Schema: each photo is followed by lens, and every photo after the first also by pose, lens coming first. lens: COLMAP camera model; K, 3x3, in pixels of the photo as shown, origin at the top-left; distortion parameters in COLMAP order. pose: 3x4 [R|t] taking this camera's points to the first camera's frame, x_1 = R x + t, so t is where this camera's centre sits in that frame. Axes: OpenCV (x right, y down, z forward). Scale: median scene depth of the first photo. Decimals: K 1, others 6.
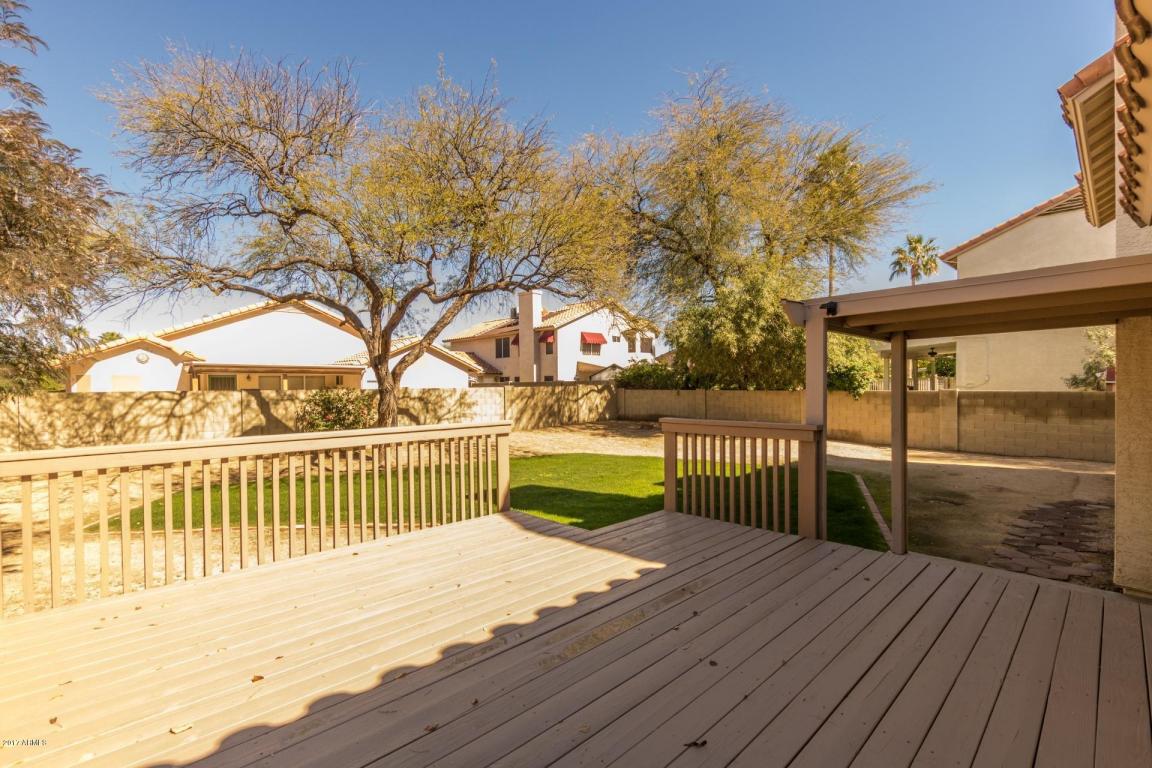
lens RADIAL K [[537.9, 0, 578.4], [0, 537.9, 387.2], [0, 0, 1]] dist [0.009794, -0.004289]
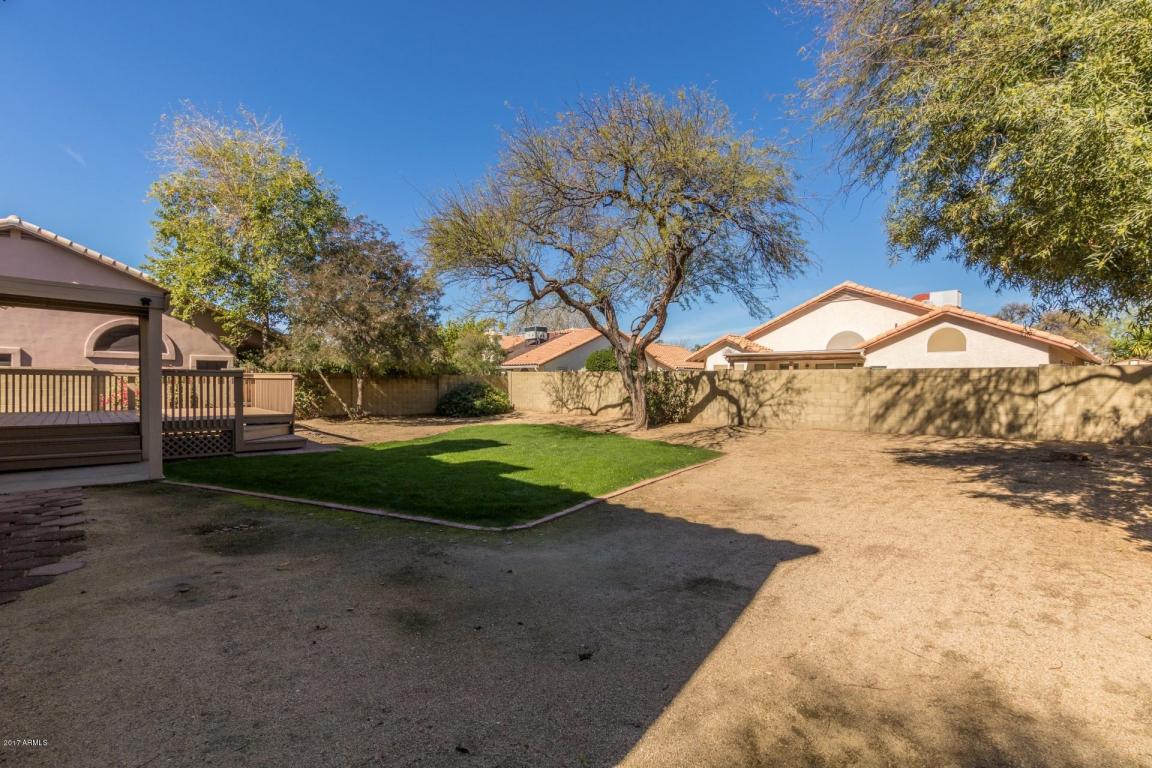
lens RADIAL K [[537.9, 0, 574.0], [0, 537.9, 387.1], [0, 0, 1]] dist [0.009794, -0.004289]
pose [[-0.046880, 0.012361, -0.998824, 0.587985], [-0.022628, 0.999654, 0.013434, 0.022015], [0.998644, 0.023231, -0.046584, 0.640527]]
